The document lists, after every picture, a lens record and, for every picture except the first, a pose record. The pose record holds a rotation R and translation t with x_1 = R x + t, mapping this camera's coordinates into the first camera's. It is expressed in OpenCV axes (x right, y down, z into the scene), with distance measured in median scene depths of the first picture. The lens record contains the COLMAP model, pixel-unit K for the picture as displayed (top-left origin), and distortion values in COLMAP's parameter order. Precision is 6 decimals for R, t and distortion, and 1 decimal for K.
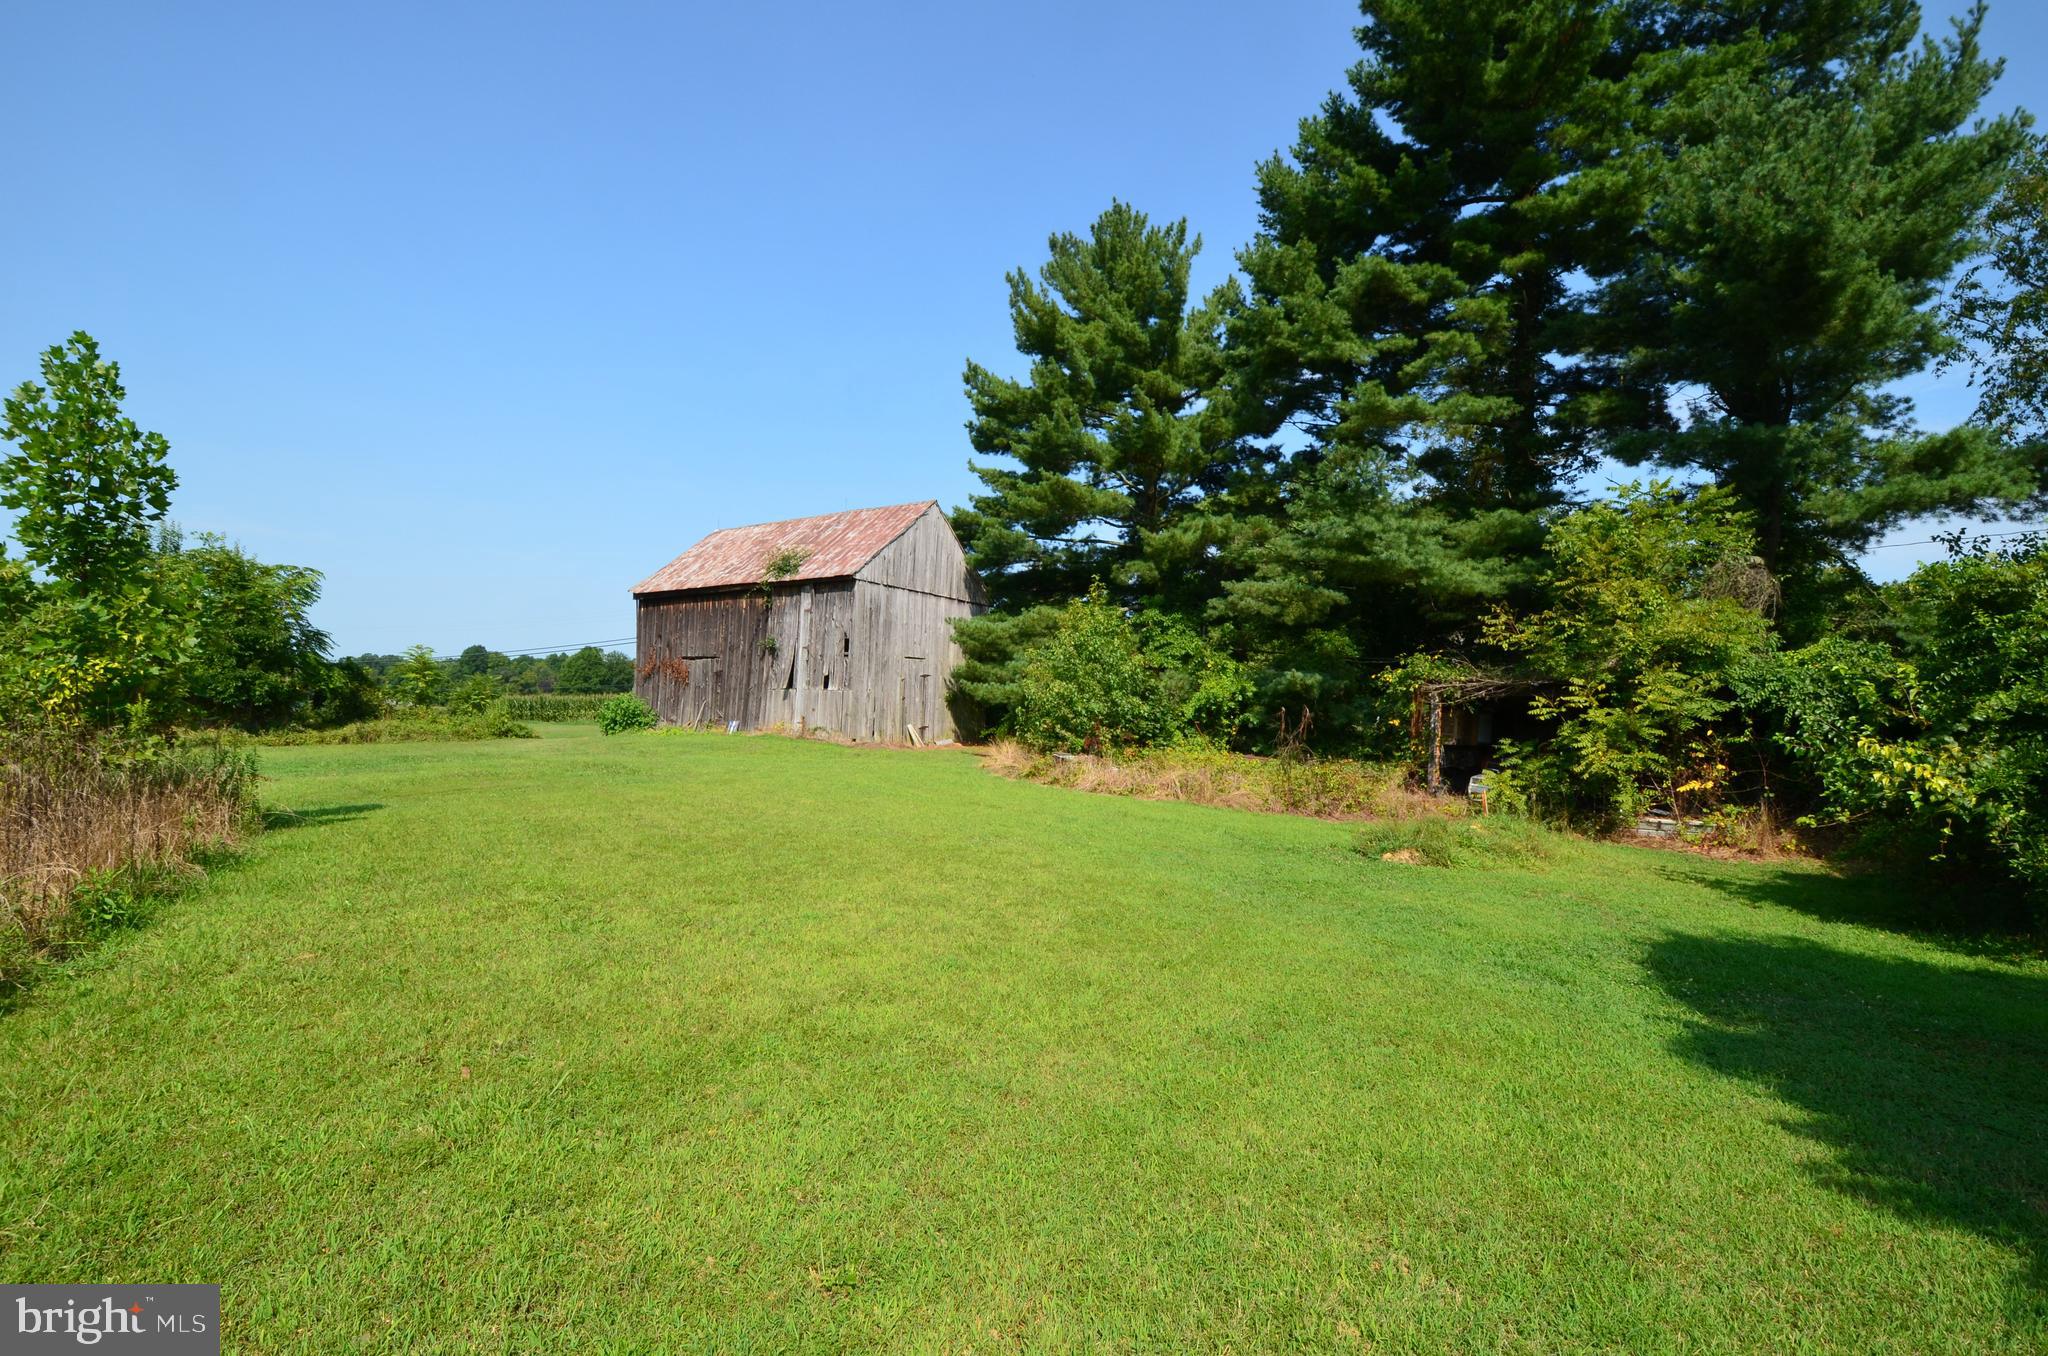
lens RADIAL K [[884.8, 0, 1029.0], [0, 884.8, 681.8], [0, 0, 1]] dist [0.017843, -0.023872]
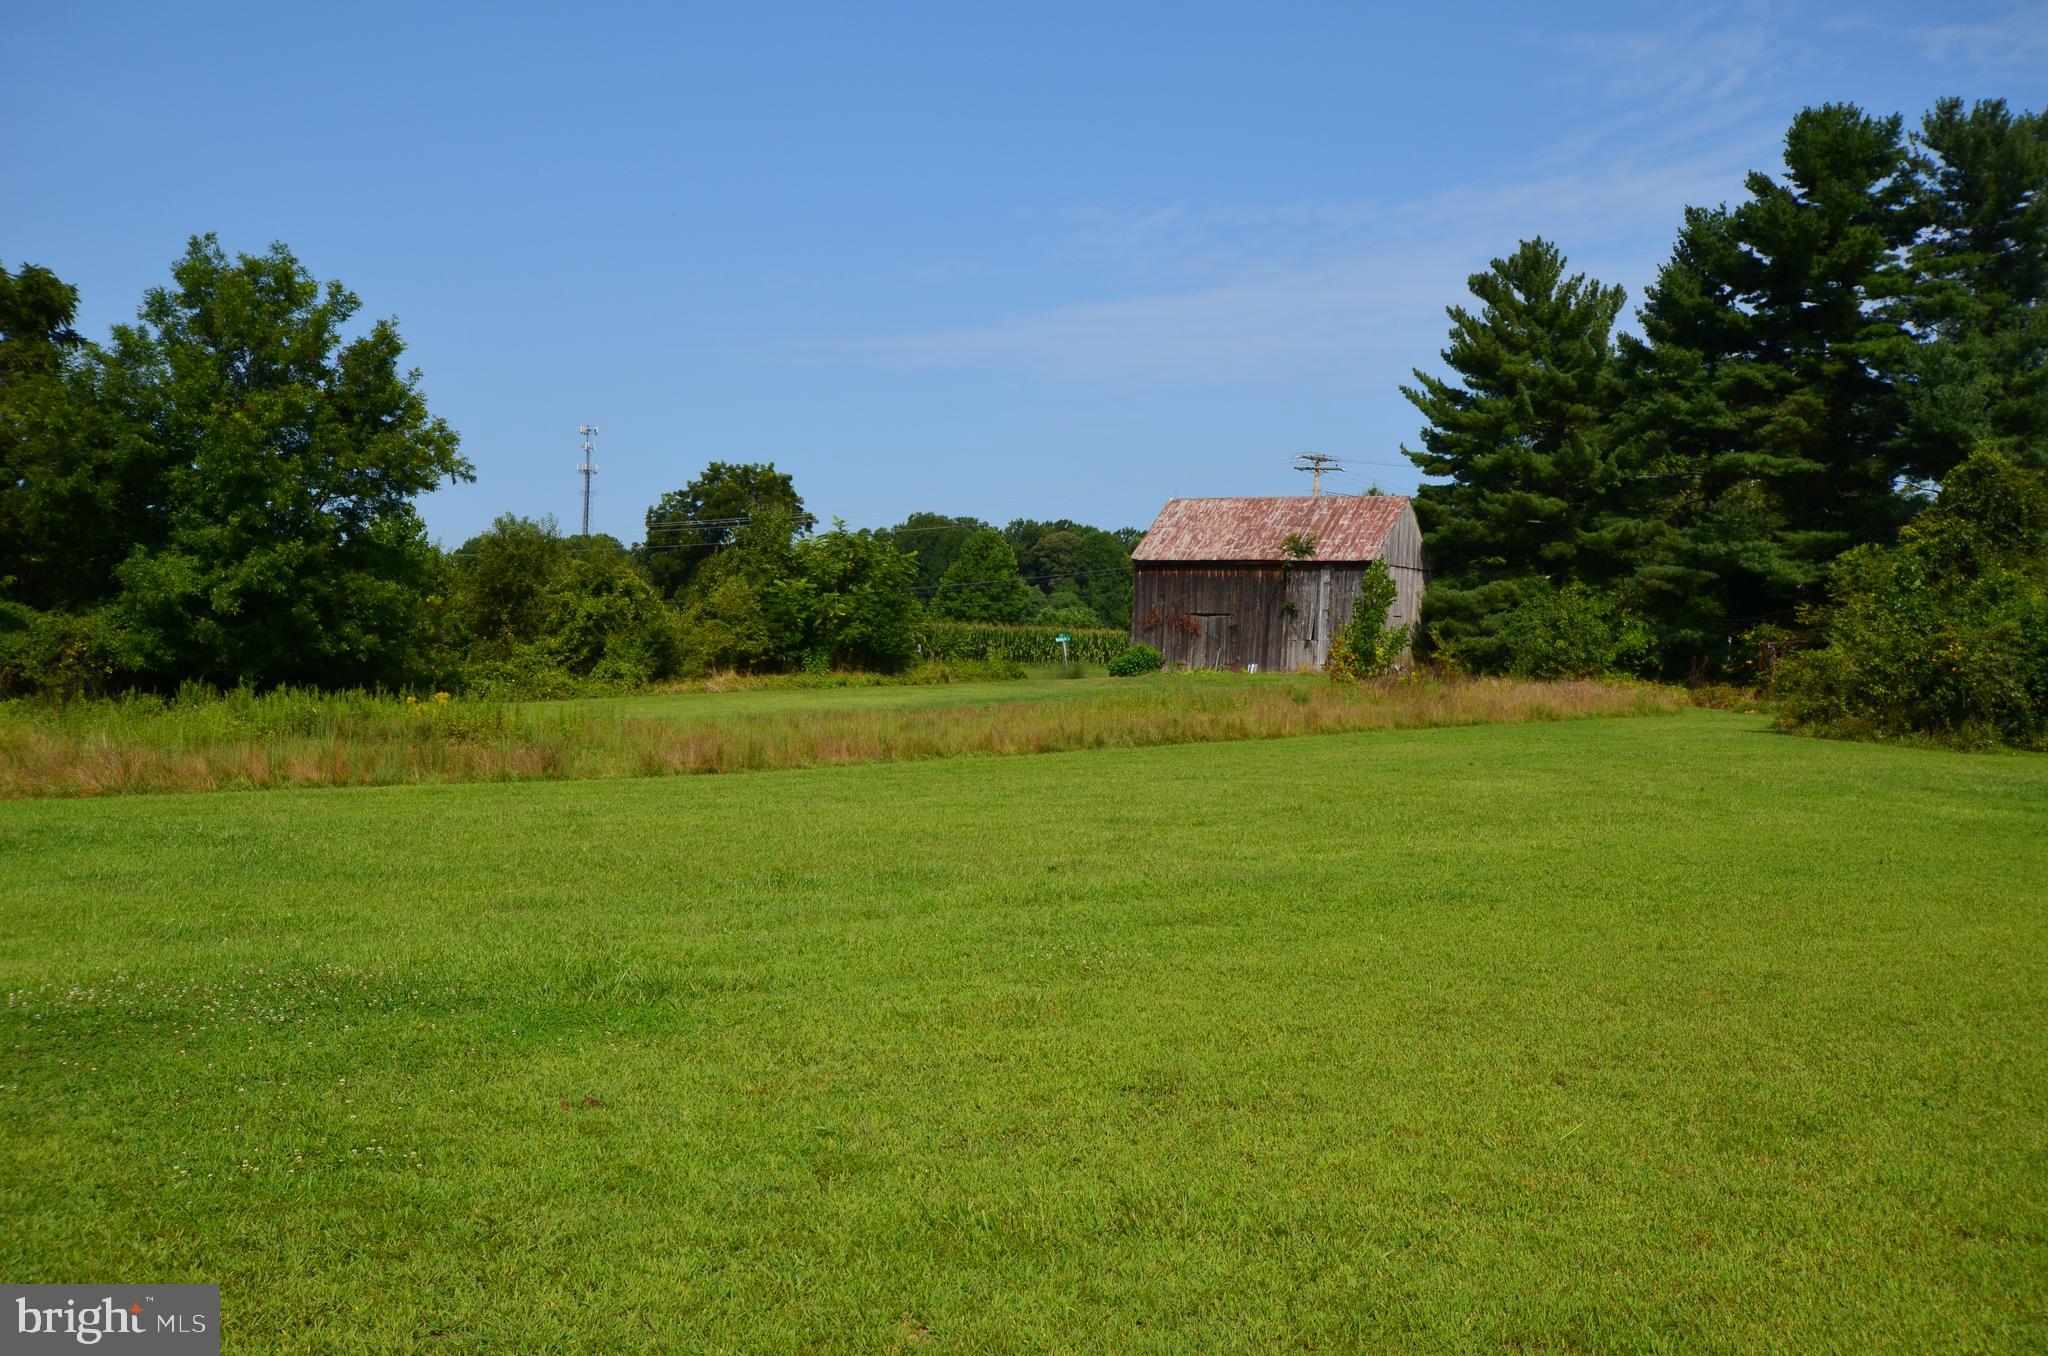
lens RADIAL K [[2032.8, 0, 1024.0], [0, 2032.8, 678.0], [0, 0, 1]] dist [0.032357, 0.006445]
pose [[0.998686, -0.007744, 0.050658, -0.912871], [0.004997, 0.998522, 0.054121, -0.110895], [-0.051002, -0.053797, 0.997249, -2.201170]]
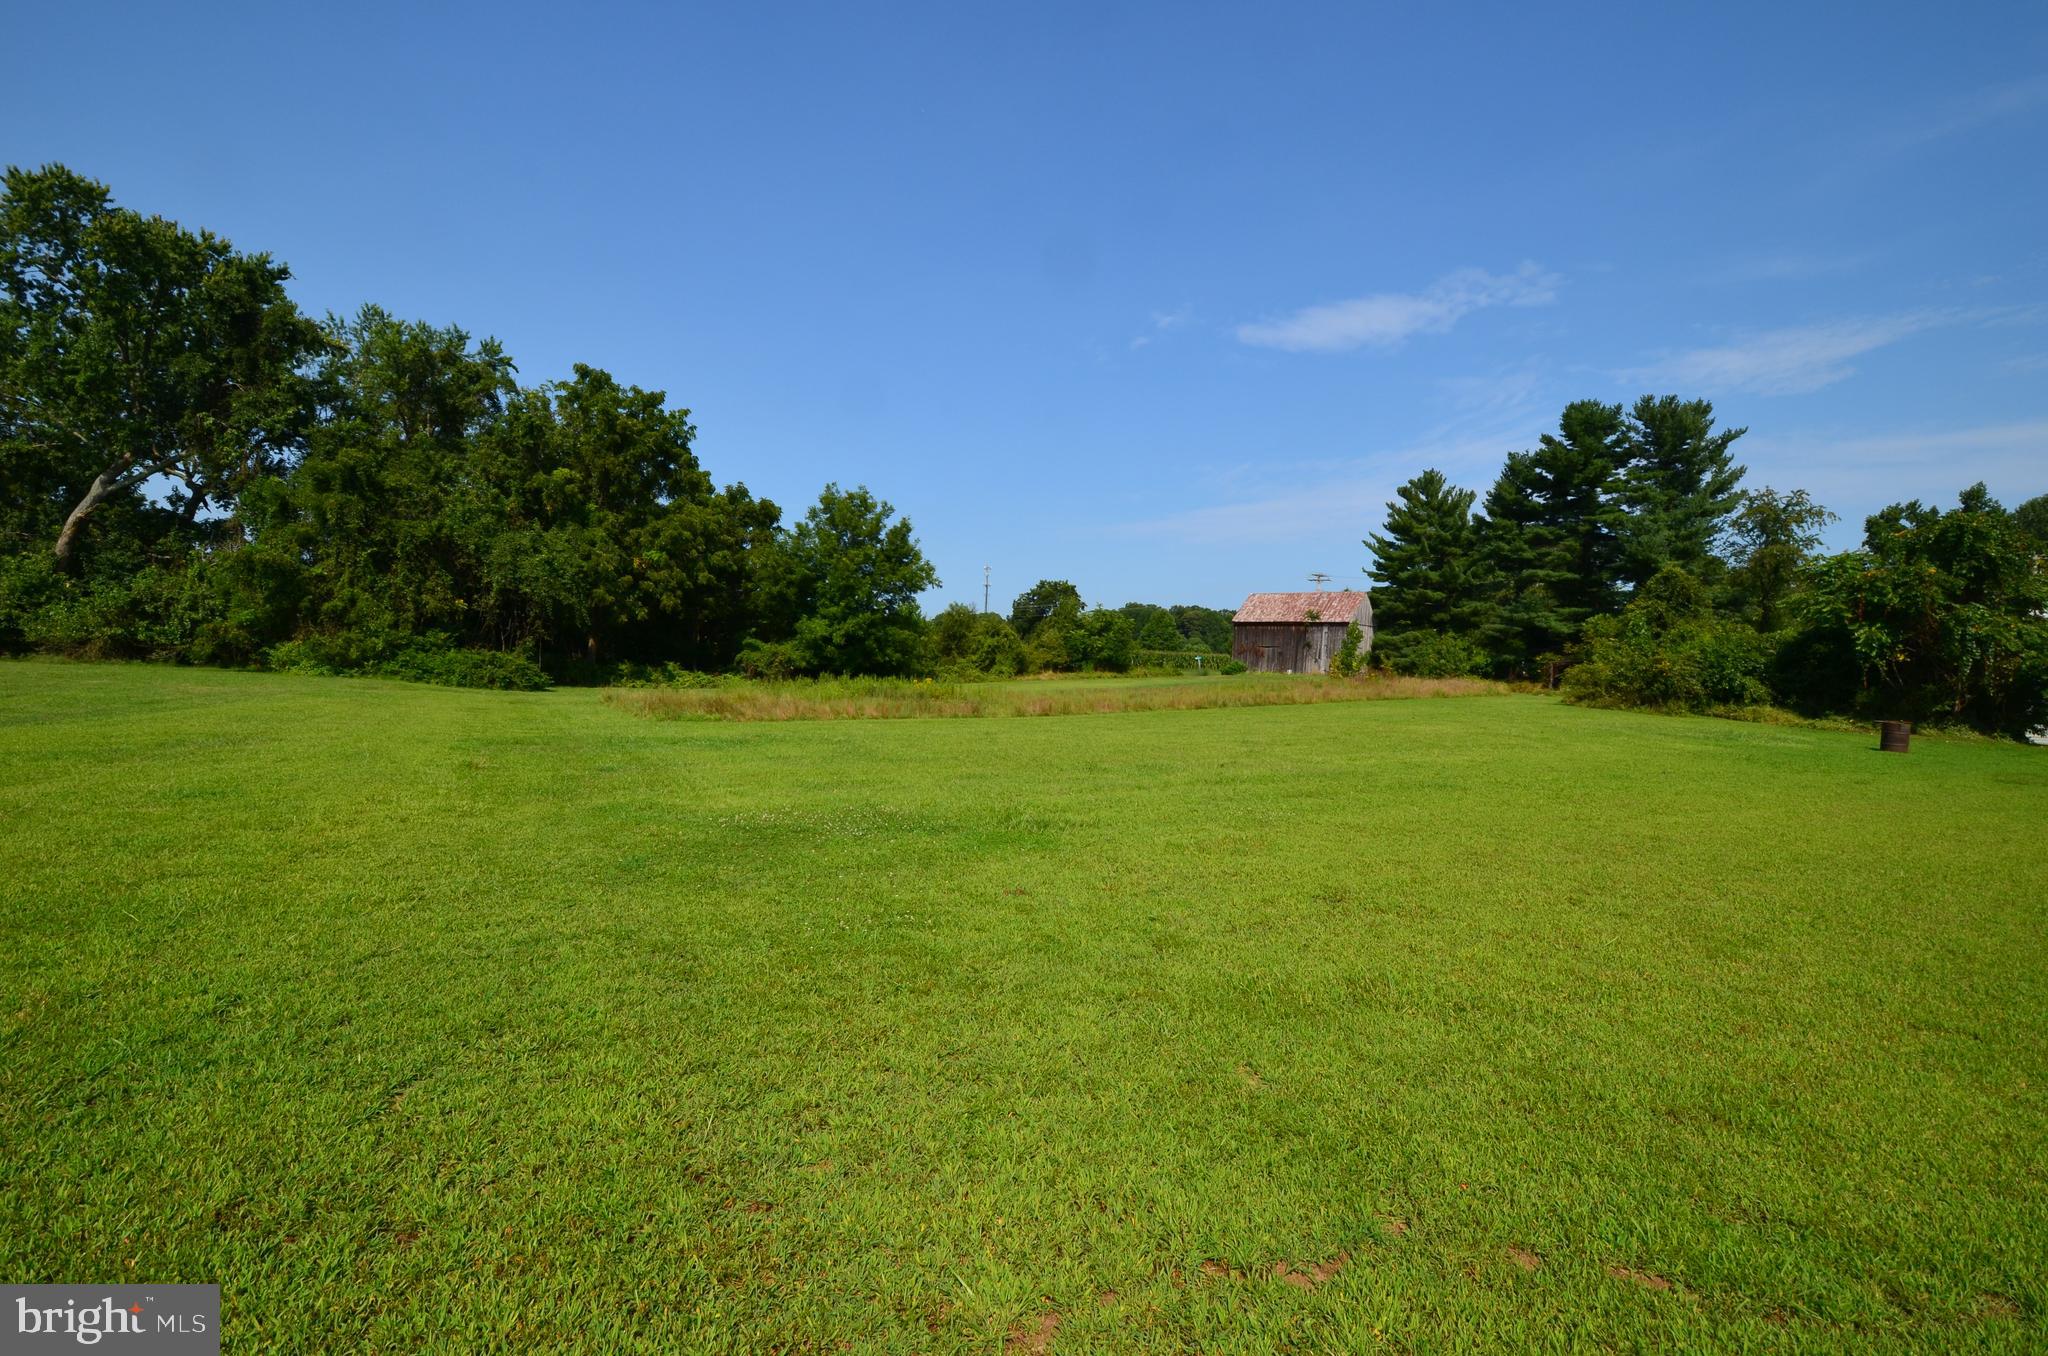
lens RADIAL K [[884.8, 0, 1029.0], [0, 884.8, 681.8], [0, 0, 1]] dist [0.017843, -0.023872]
pose [[0.993902, 0.003022, -0.110227, -0.940547], [0.003628, 0.998187, 0.060081, -0.101343], [0.110208, -0.060115, 0.992089, -2.112808]]
